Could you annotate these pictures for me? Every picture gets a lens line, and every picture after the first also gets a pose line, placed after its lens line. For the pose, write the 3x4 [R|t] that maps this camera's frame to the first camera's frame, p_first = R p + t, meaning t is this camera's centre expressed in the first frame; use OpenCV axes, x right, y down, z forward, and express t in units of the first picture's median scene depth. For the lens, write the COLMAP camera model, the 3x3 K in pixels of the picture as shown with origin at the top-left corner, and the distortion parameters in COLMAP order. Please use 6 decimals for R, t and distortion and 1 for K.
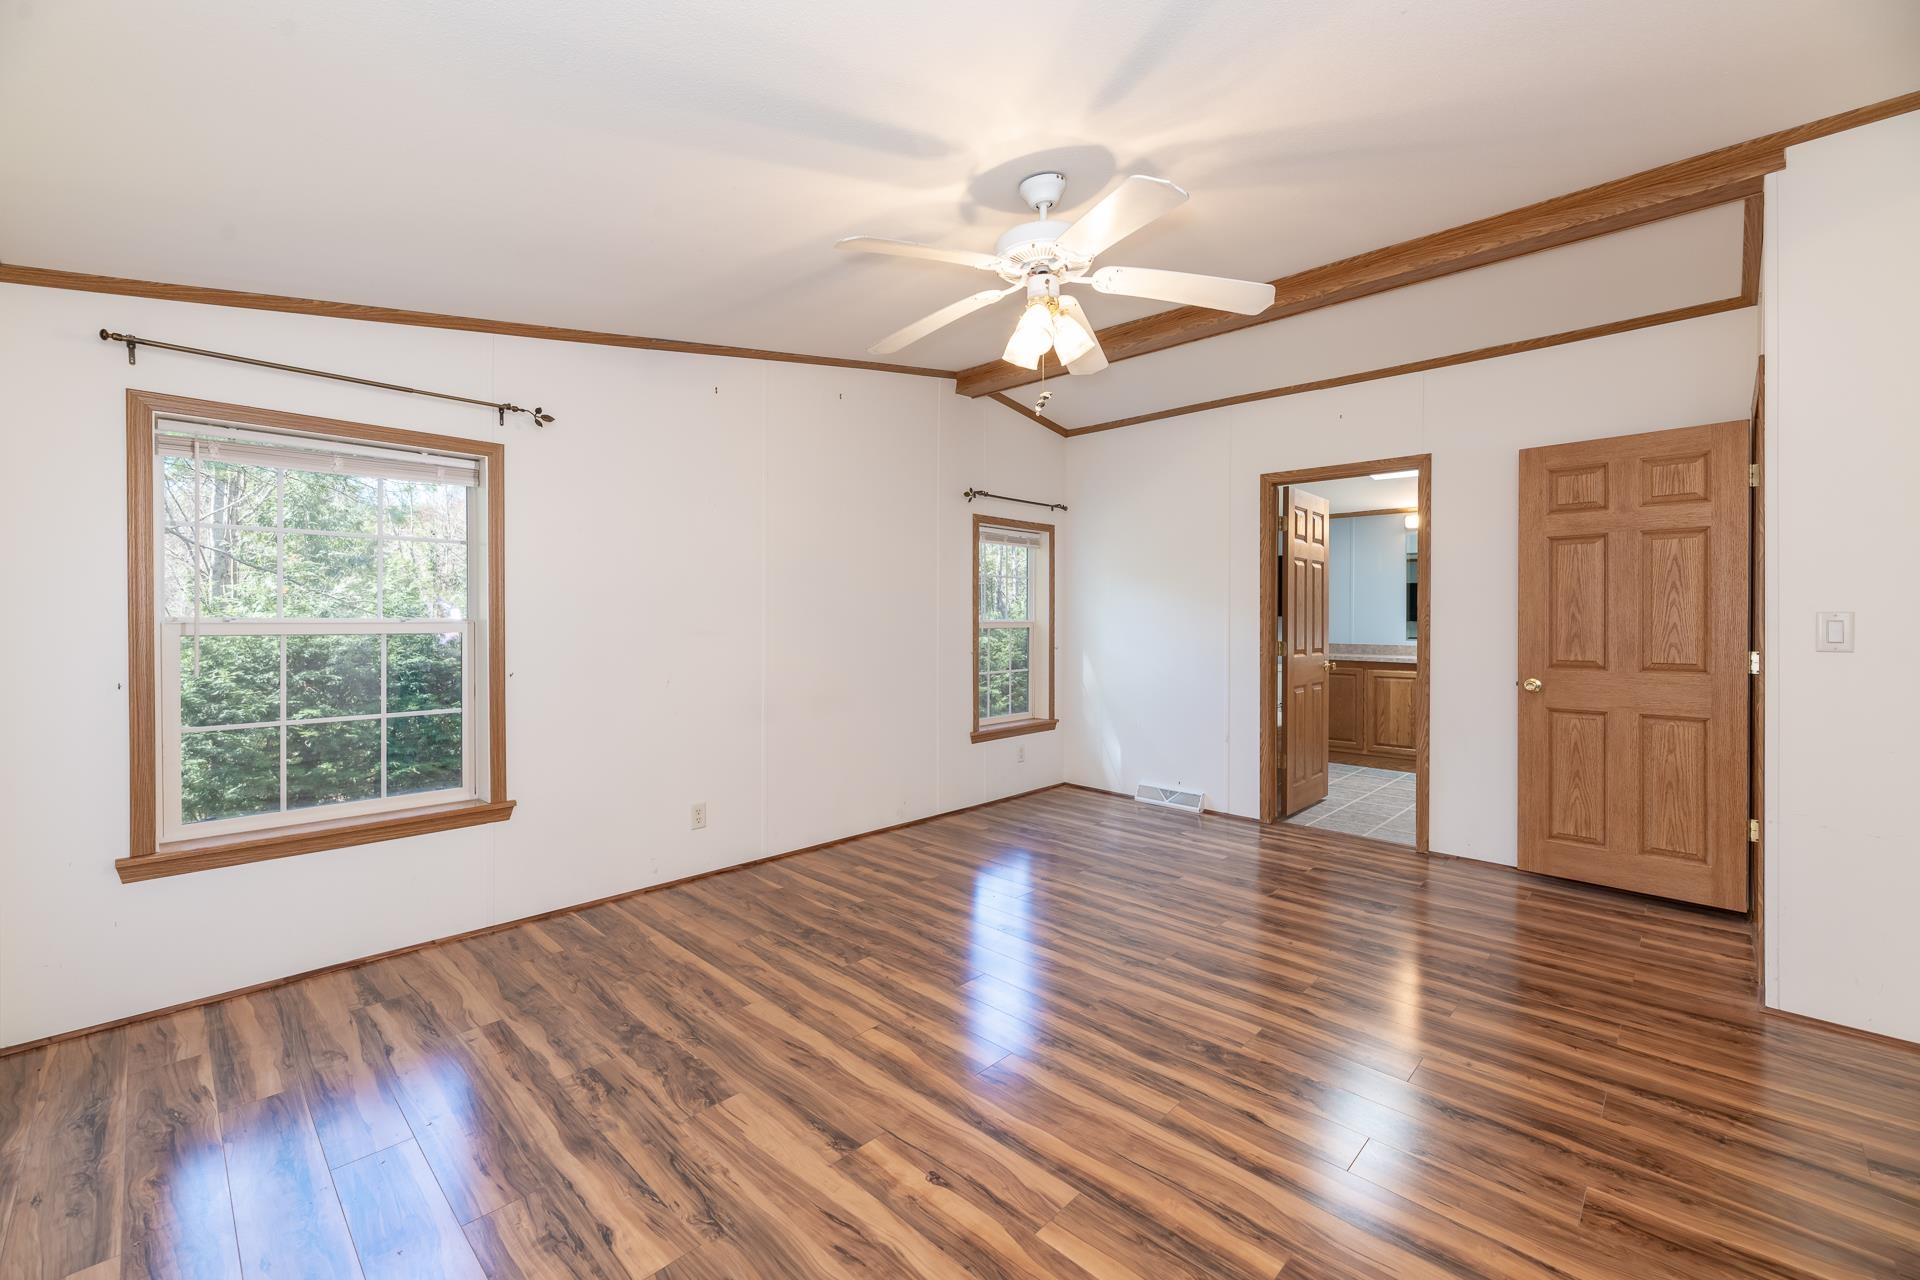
lens RADIAL K [[781.3, 0, 969.8], [0, 781.3, 619.3], [0, 0, 1]] dist [-0.002345, -0.000348]
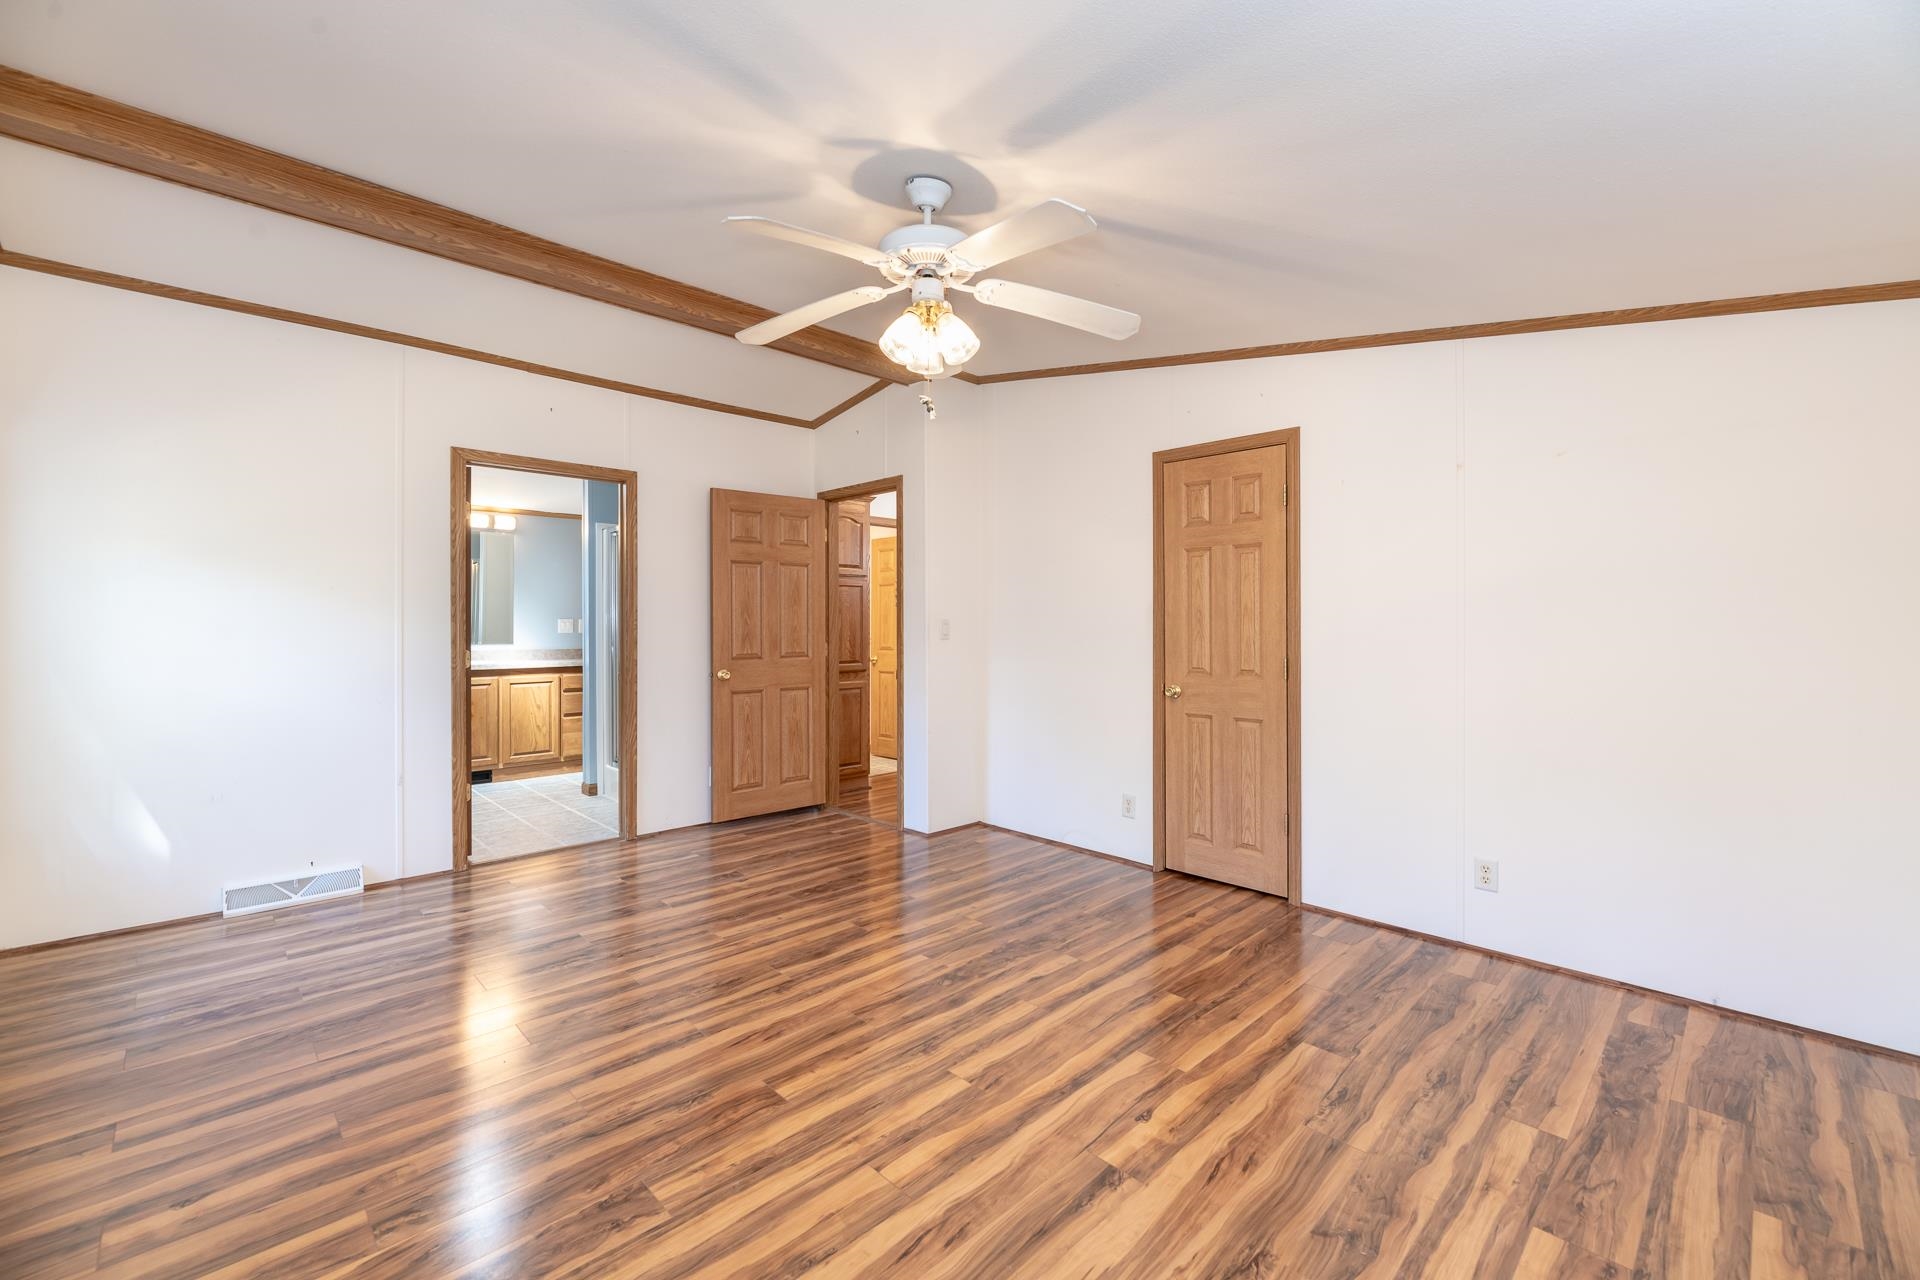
lens RADIAL K [[781.3, 0, 969.8], [0, 781.3, 619.3], [0, 0, 1]] dist [-0.002345, -0.000348]
pose [[0.042525, 0.000731, 0.999095, -0.783442], [0.001272, 0.999999, -0.000785, -0.006898], [-0.999095, 0.001304, 0.042524, 0.789996]]
